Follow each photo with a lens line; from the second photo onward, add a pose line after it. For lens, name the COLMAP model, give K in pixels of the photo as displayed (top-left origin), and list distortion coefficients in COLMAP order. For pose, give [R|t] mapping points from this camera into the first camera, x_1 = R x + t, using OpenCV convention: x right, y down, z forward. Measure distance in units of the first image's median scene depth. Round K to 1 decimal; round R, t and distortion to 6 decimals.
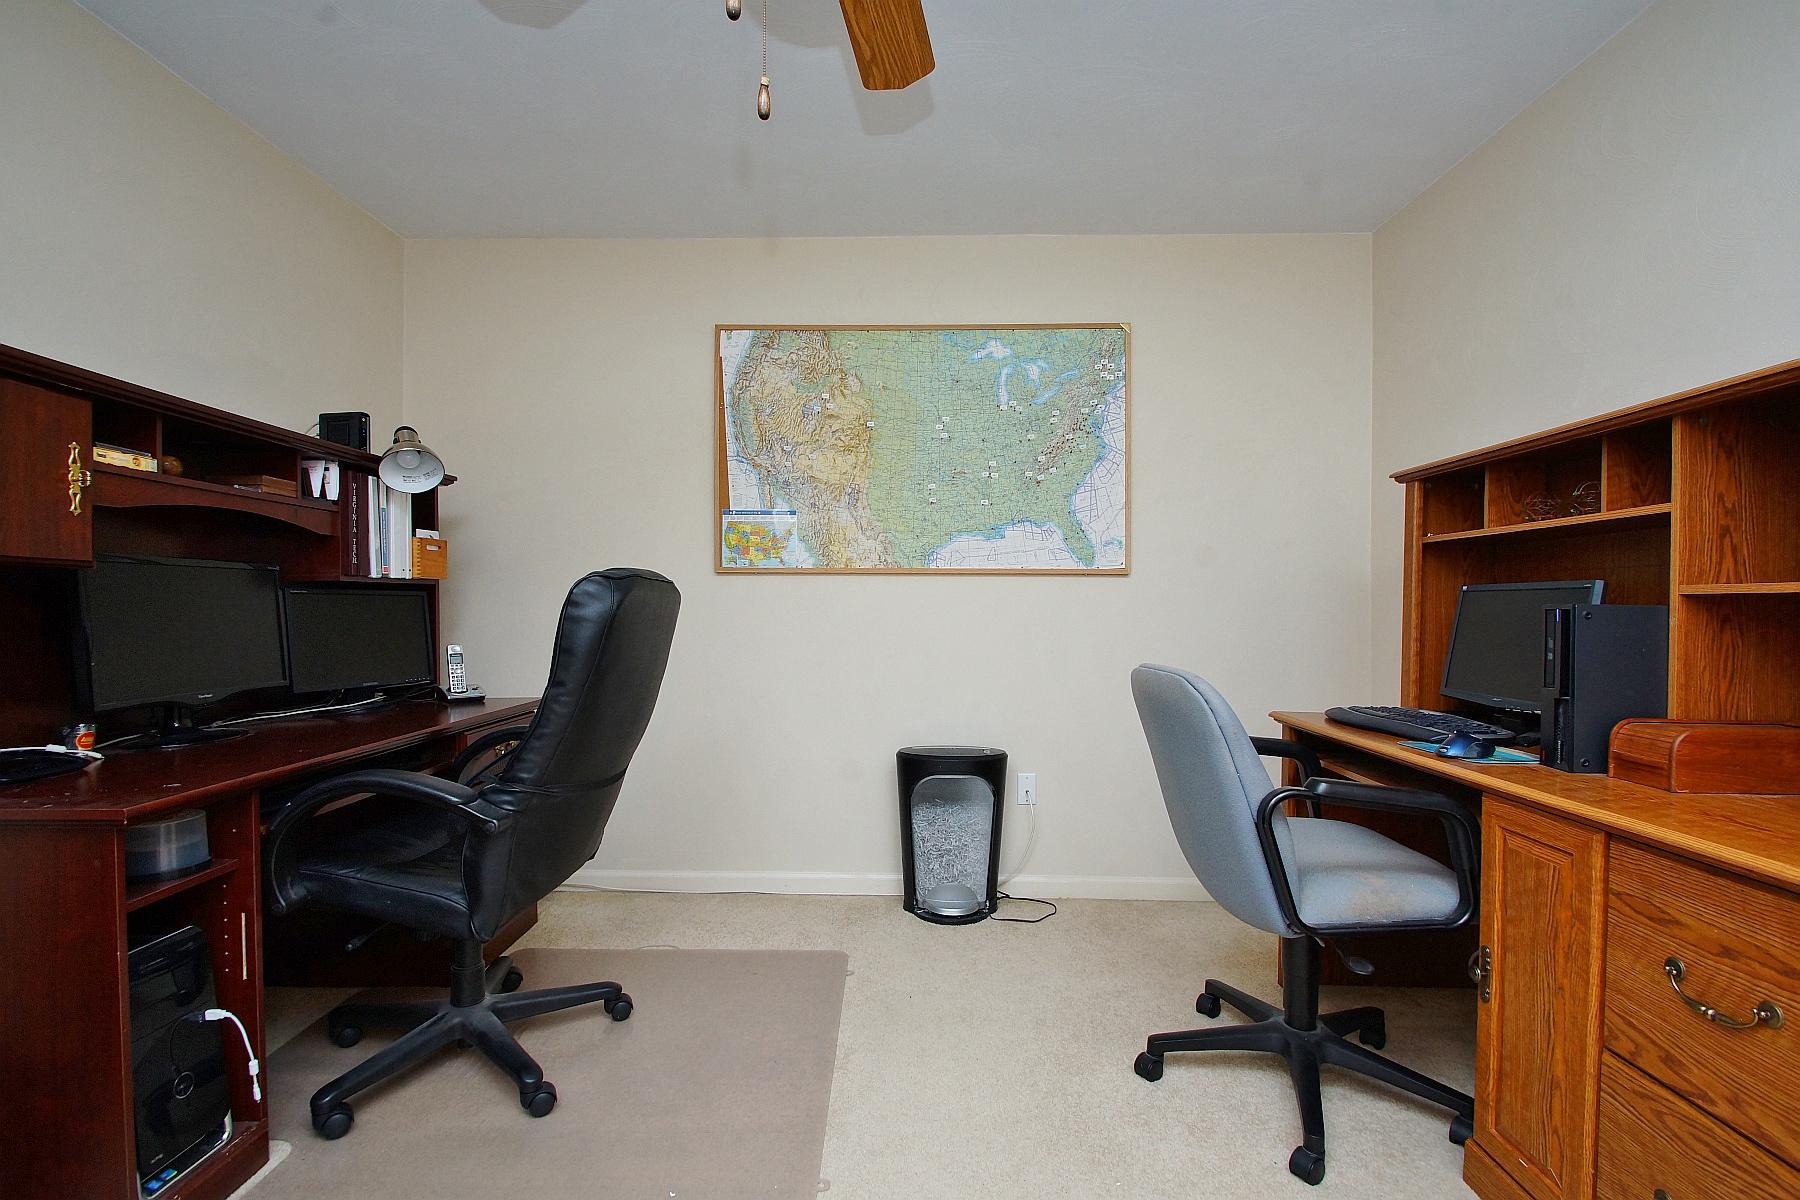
lens RADIAL K [[804.0, 0, 895.2], [0, 804.0, 605.6], [0, 0, 1]] dist [0.000632, 0.000035]
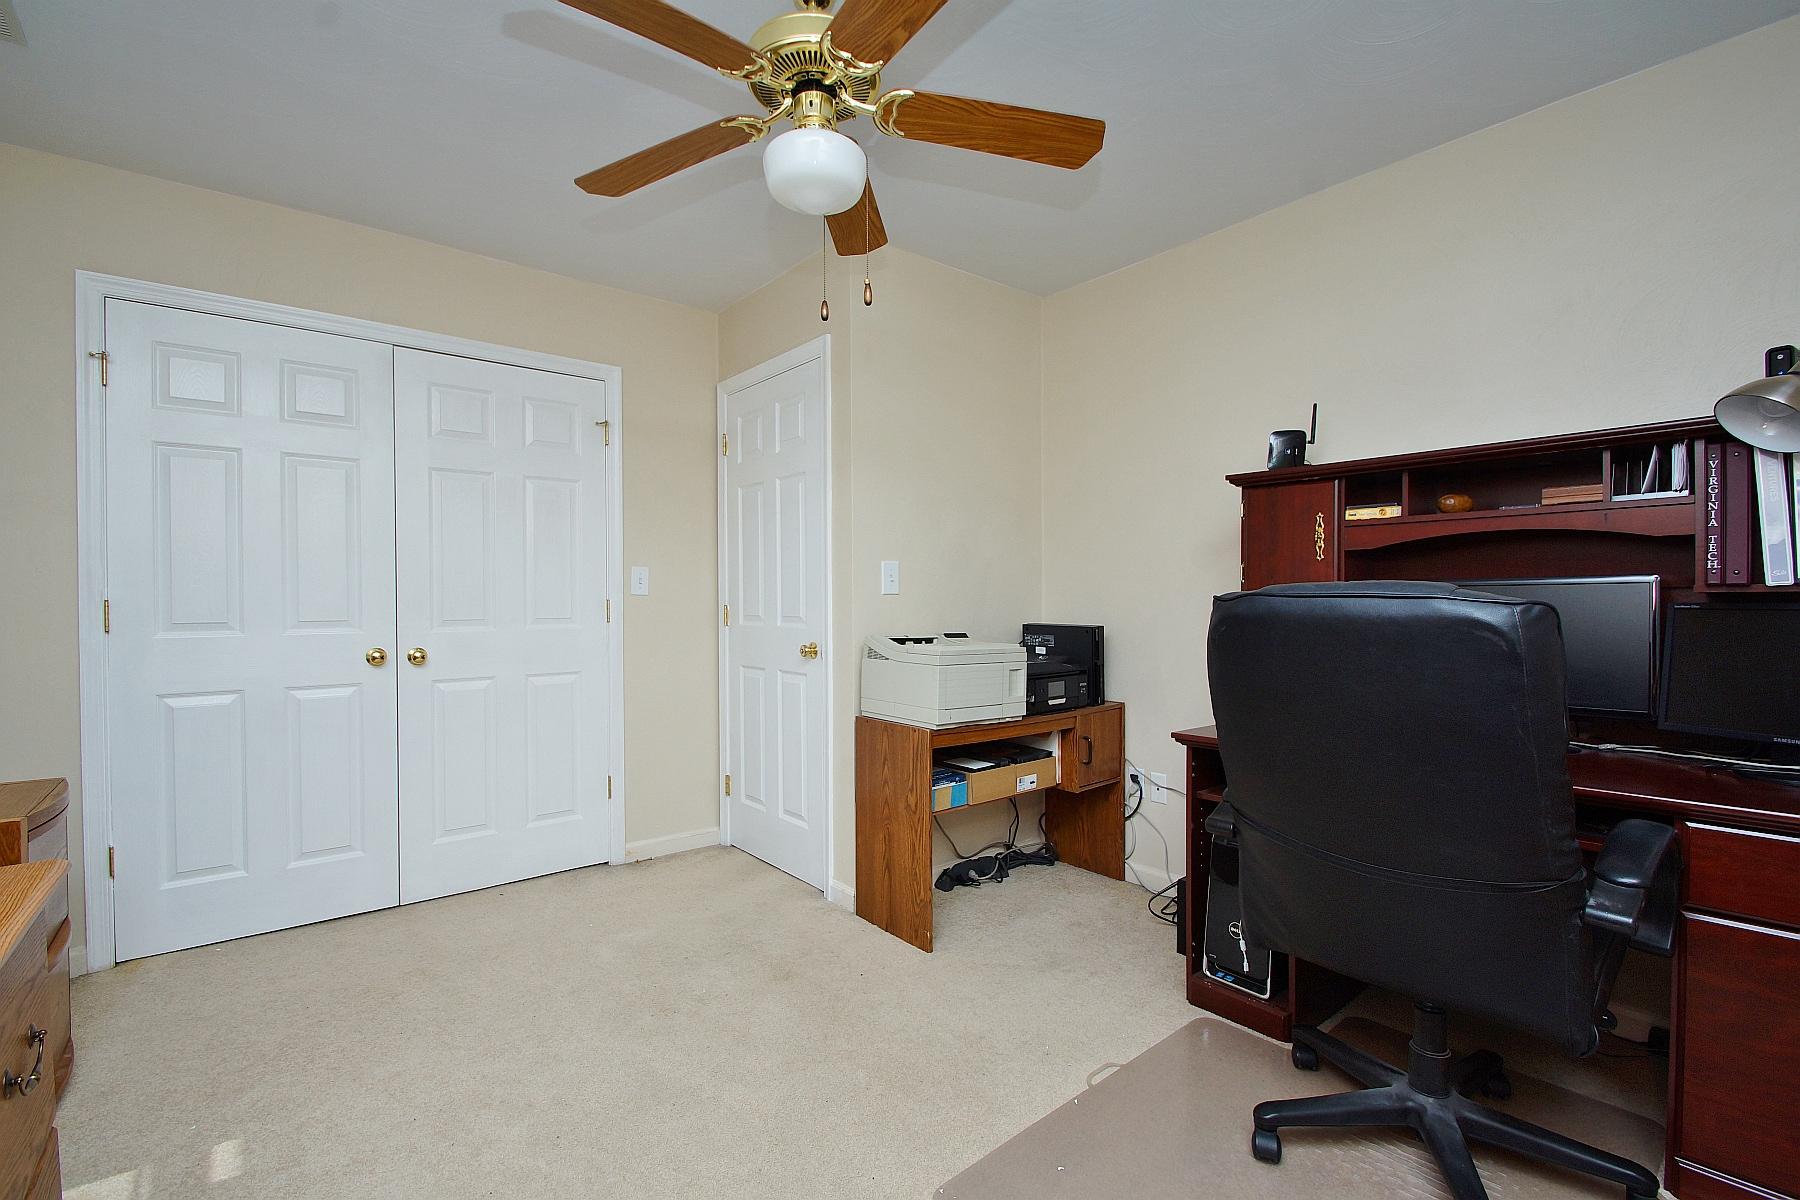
lens RADIAL K [[804.0, 0, 895.2], [0, 804.0, 605.6], [0, 0, 1]] dist [0.000632, 0.000035]
pose [[-0.760621, 0.004731, -0.649179, 0.568592], [-0.003809, 0.999924, 0.011749, -0.032654], [0.649185, 0.011409, -0.760545, 1.480907]]
